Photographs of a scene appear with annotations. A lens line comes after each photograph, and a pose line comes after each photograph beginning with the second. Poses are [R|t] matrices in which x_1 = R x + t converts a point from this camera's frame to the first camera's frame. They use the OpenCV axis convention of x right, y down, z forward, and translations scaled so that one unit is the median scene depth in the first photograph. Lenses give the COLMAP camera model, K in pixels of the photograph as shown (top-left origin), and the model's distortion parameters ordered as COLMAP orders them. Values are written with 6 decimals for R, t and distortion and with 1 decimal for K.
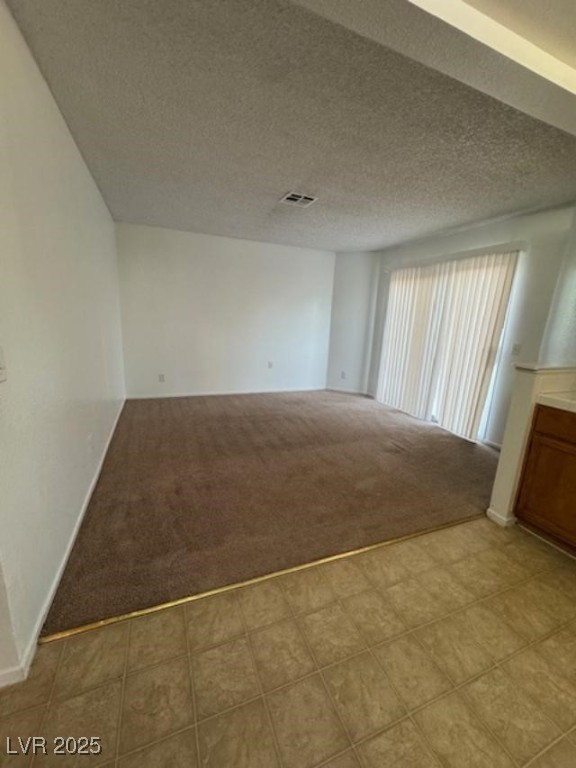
lens RADIAL K [[305.3, 0, 288.0], [0, 305.3, 384.0], [0, 0, 1]] dist [-0.000936, -0.000146]
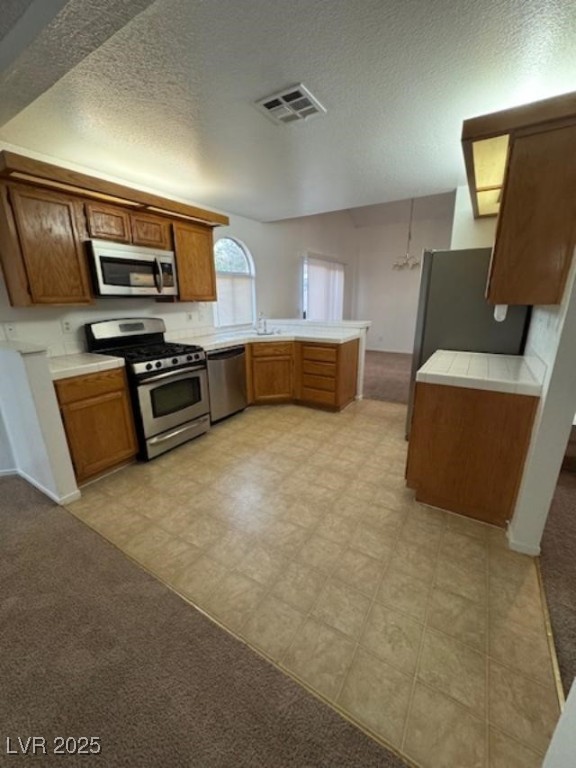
lens RADIAL K [[305.3, 0, 288.0], [0, 305.3, 384.0], [0, 0, 1]] dist [-0.000936, -0.000146]
pose [[-0.580461, -0.268372, 0.768792, -0.566759], [0.155905, 0.890034, 0.428408, -0.300887], [-0.799224, 0.368533, -0.474789, 1.022897]]
